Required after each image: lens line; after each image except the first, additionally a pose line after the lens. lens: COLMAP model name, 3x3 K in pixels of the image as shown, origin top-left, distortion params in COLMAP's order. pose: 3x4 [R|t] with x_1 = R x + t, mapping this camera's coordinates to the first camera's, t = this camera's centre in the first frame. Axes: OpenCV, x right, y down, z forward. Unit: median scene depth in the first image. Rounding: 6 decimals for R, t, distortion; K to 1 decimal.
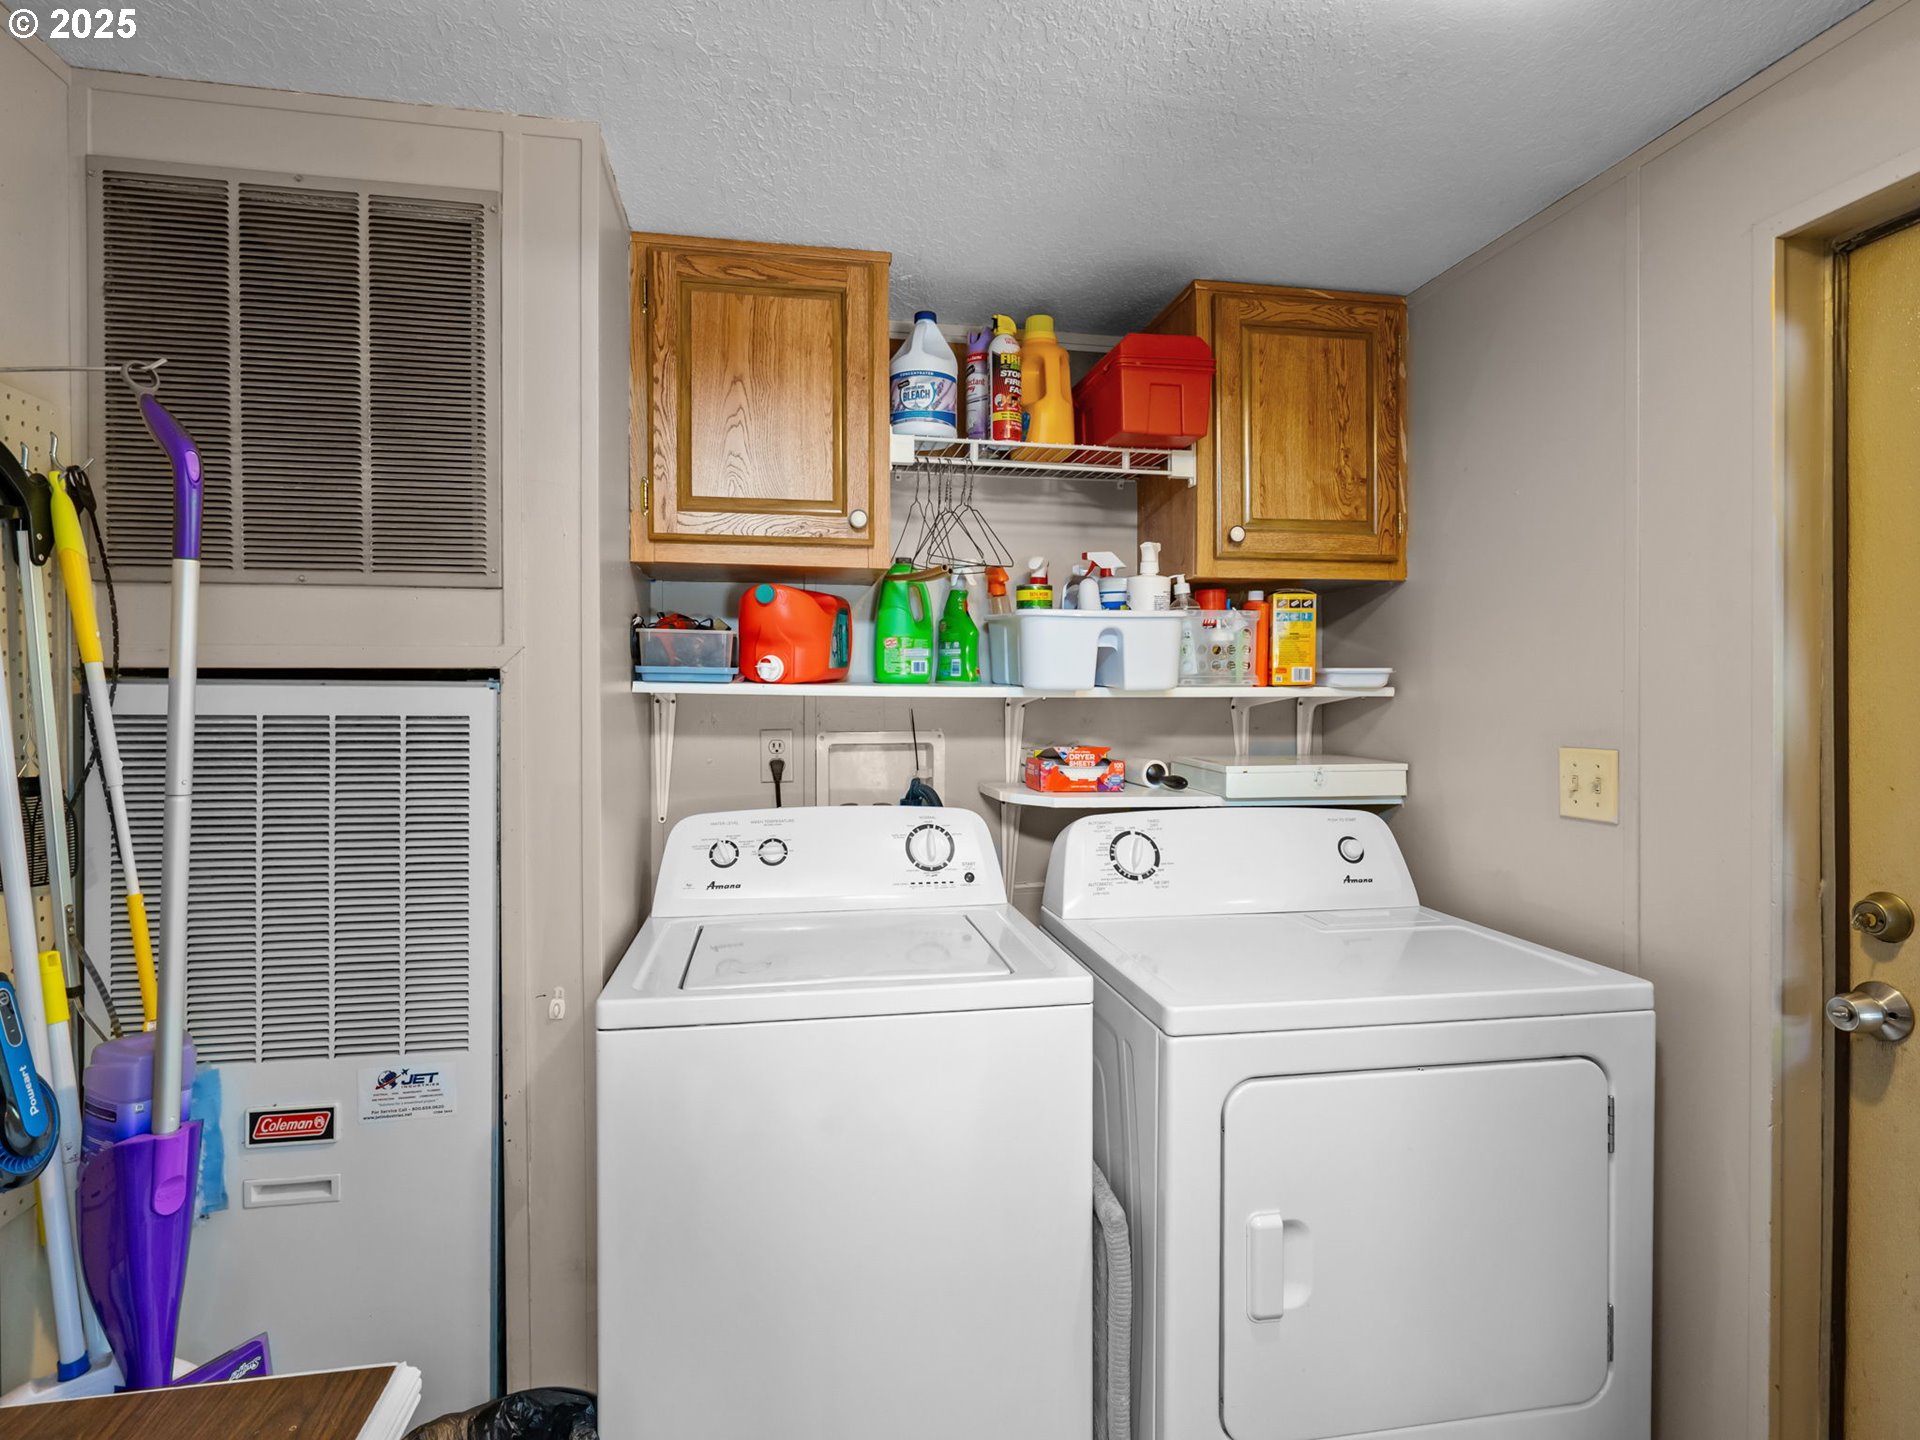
lens RADIAL K [[937.7, 0, 956.8], [0, 937.7, 708.8], [0, 0, 1]] dist [0.001580, 0.000147]
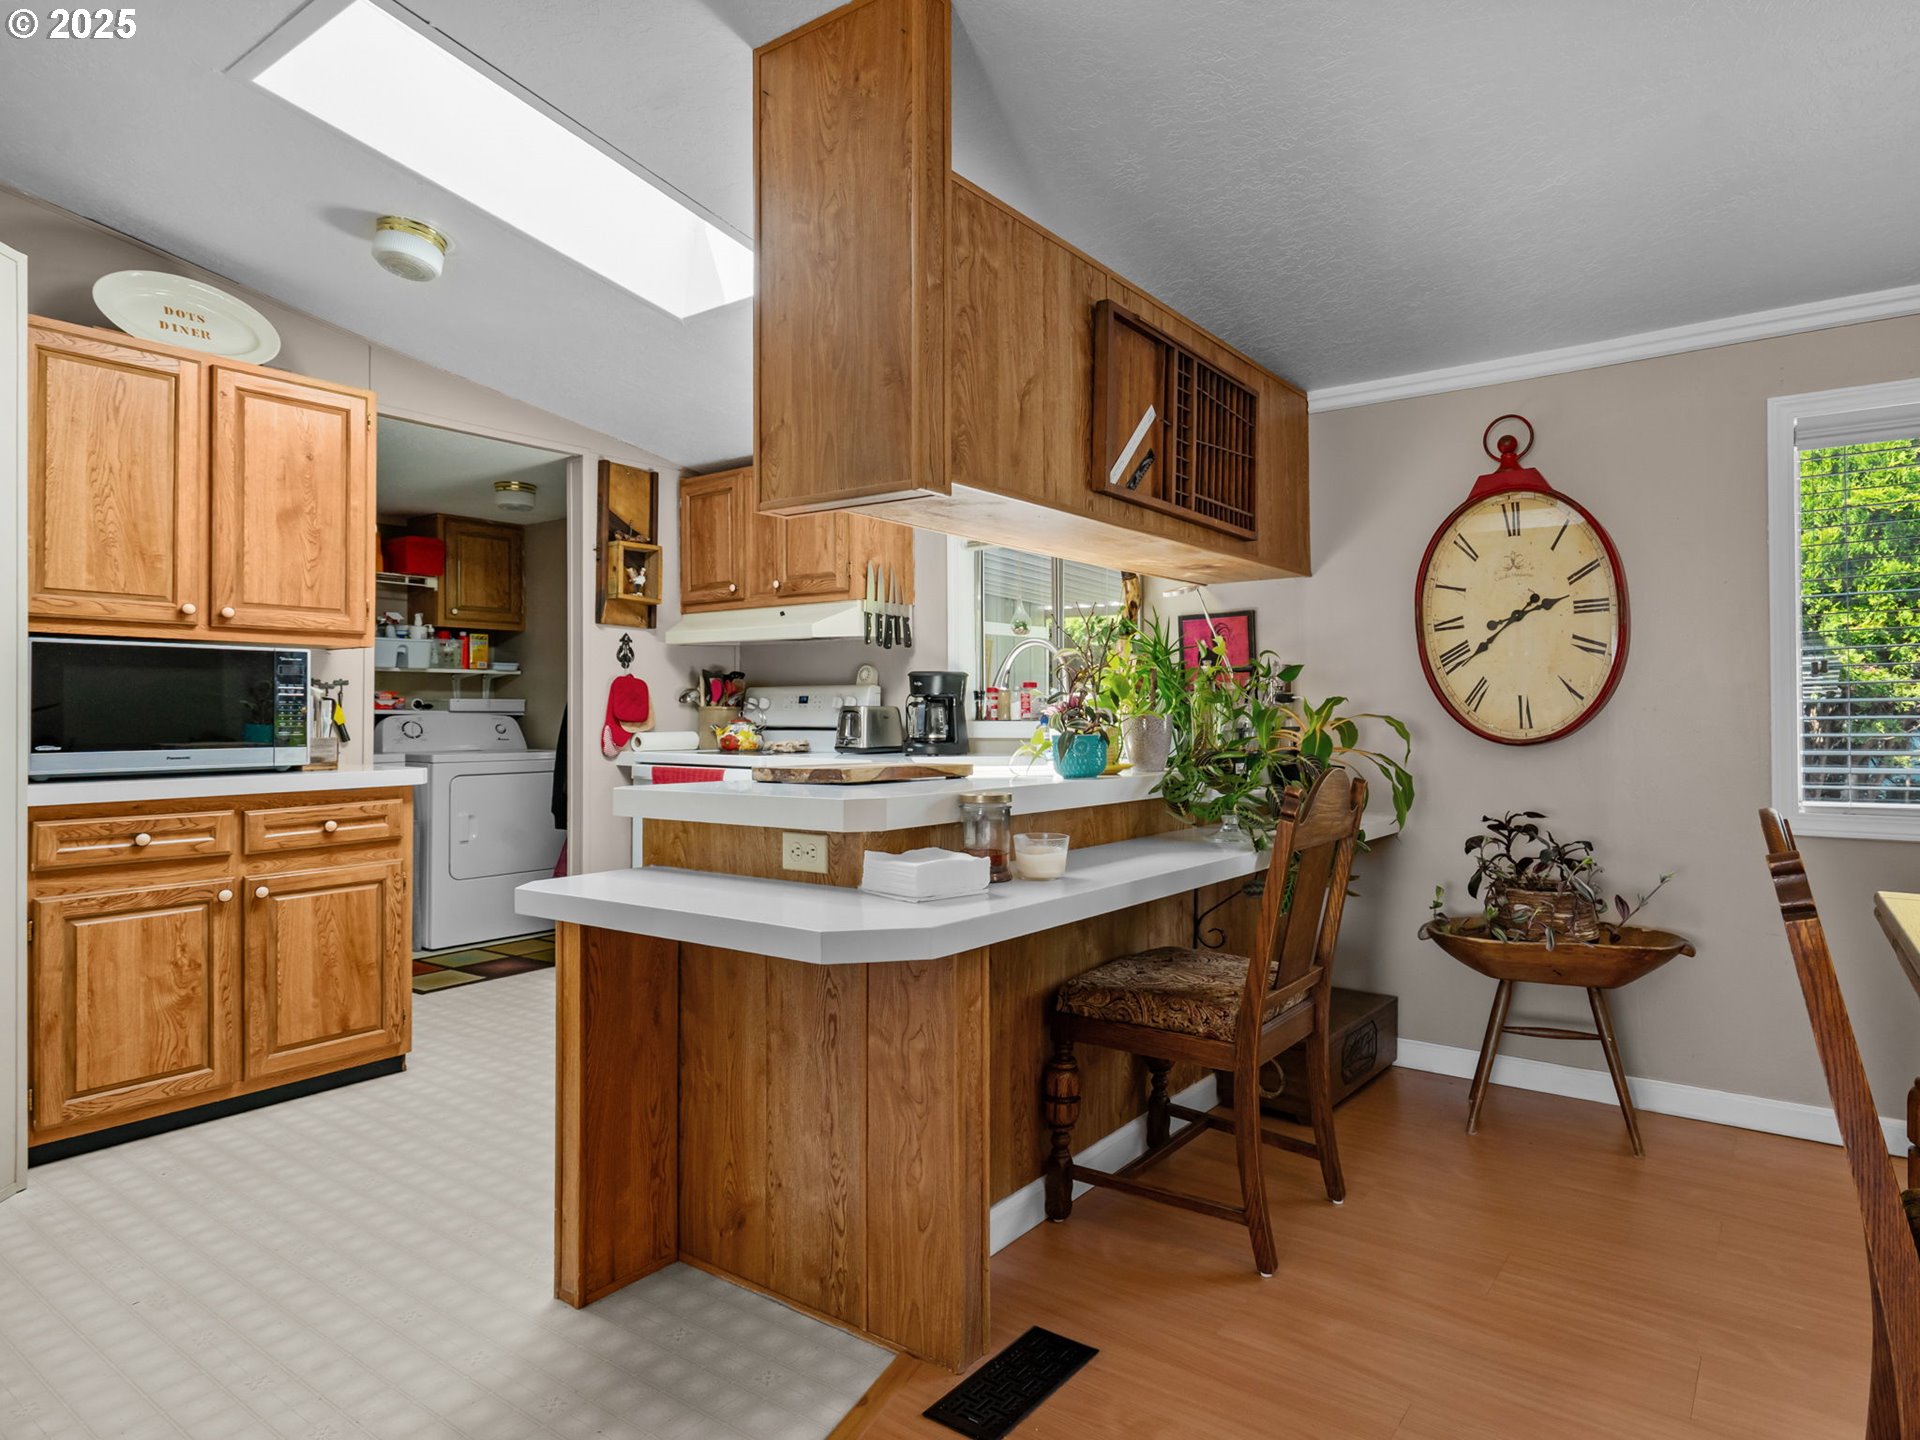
lens RADIAL K [[1078.4, 0, 1089.5], [0, 1078.4, 699.5], [0, 0, 1]] dist [0.008036, -0.000927]
pose [[0.683810, 0.006696, 0.729630, -0.687744], [0.008970, 0.999805, -0.017582, 0.130483], [-0.729605, 0.018568, 0.683616, -2.342239]]
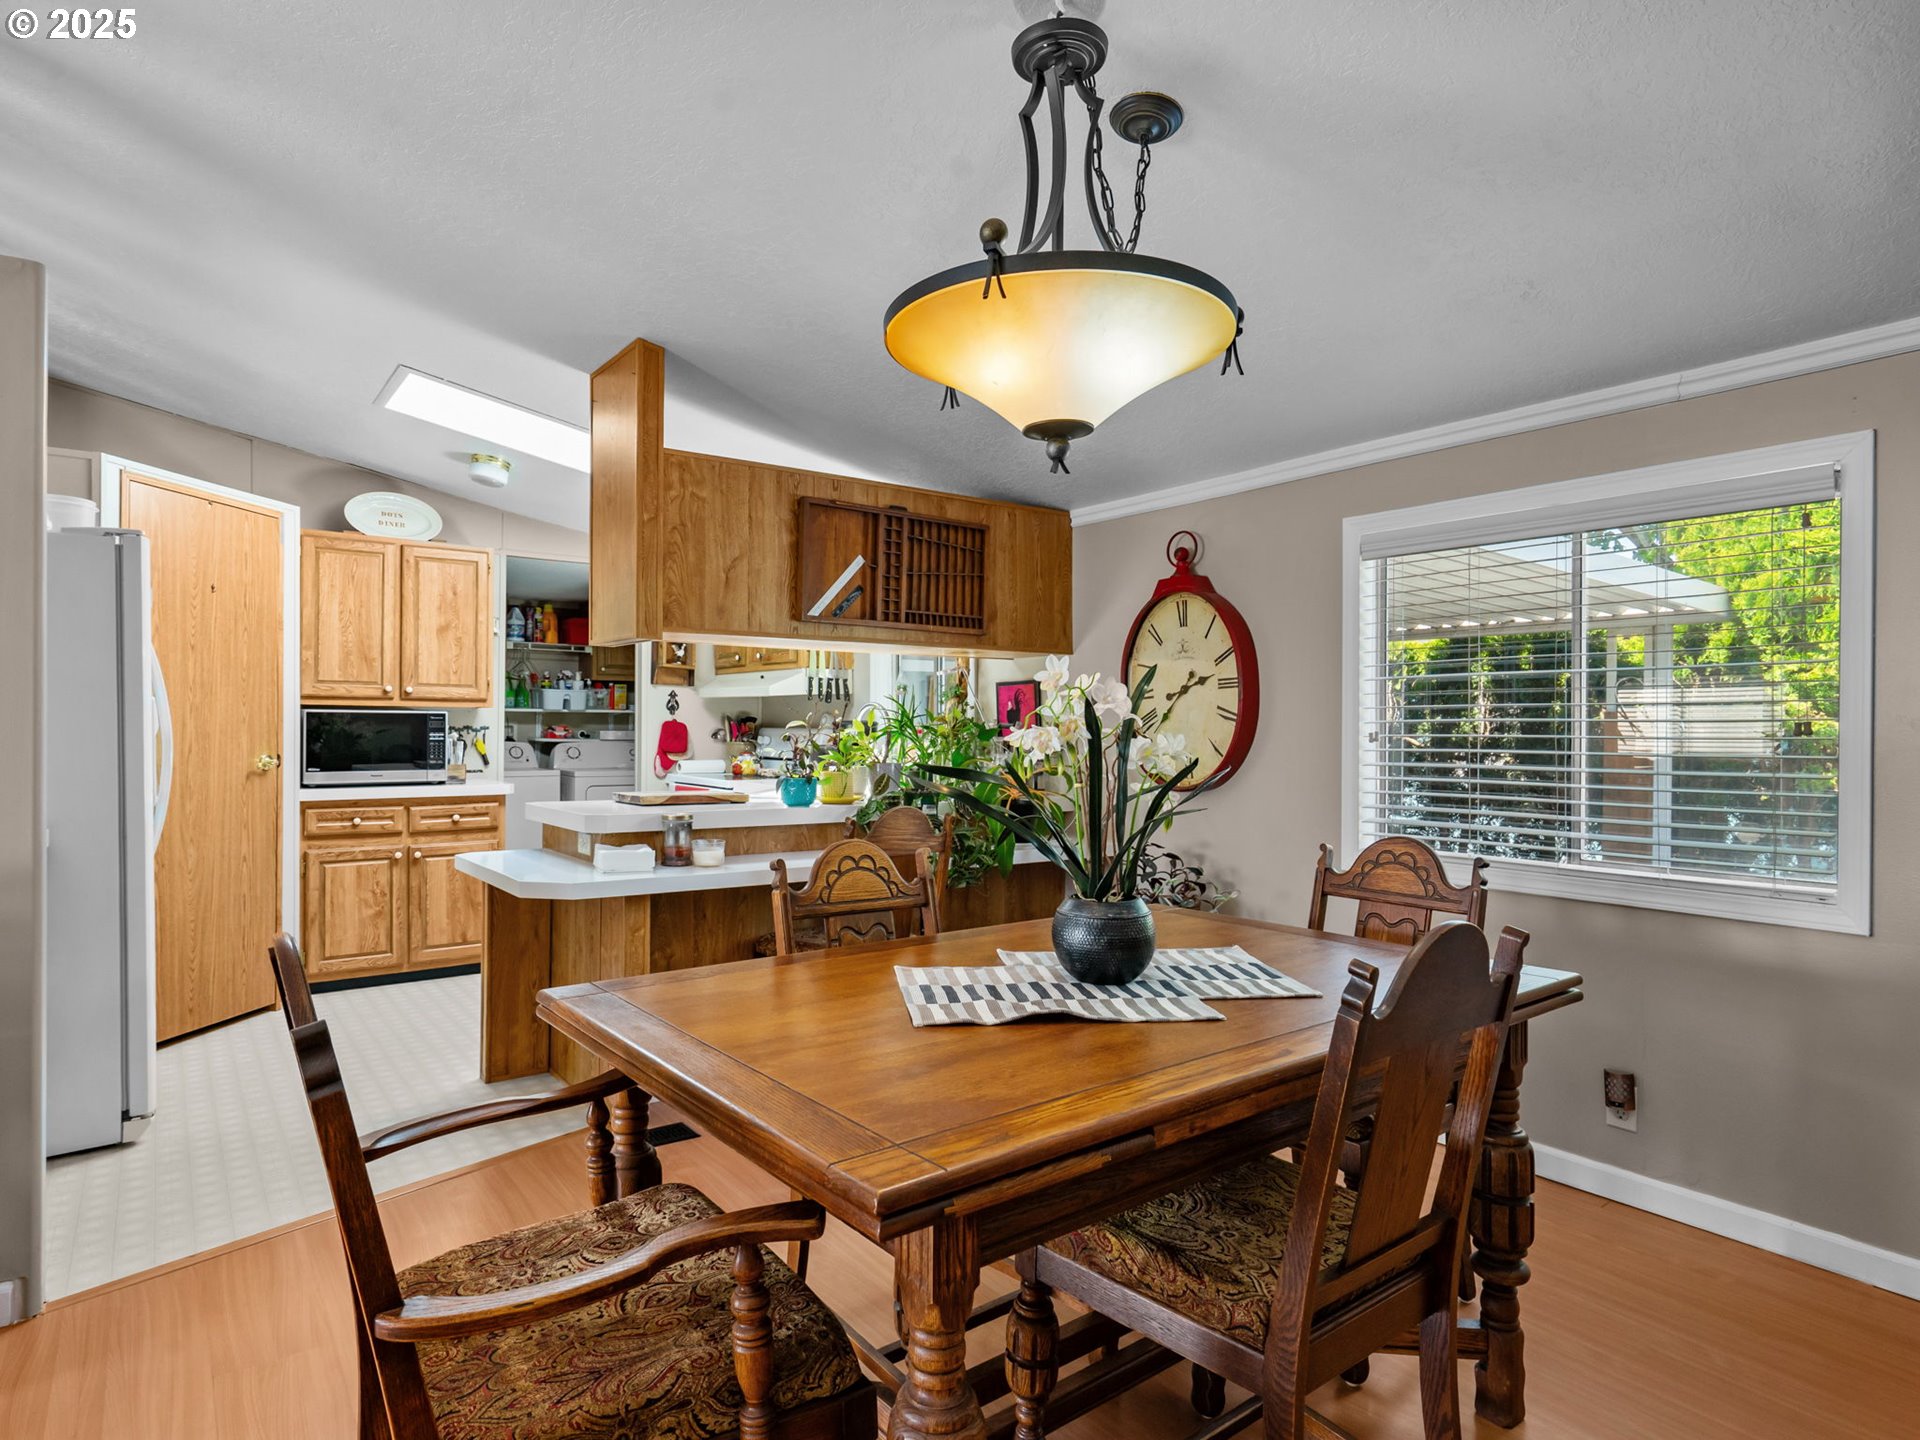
lens RADIAL K [[1078.4, 0, 936.0], [0, 1078.4, 725.0], [0, 0, 1]] dist [0.008036, -0.000927]
pose [[0.898099, 0.007507, 0.439729, -0.391024], [-0.004018, 0.999953, -0.008865, 0.068305], [-0.439775, 0.006195, 0.898087, -3.351719]]
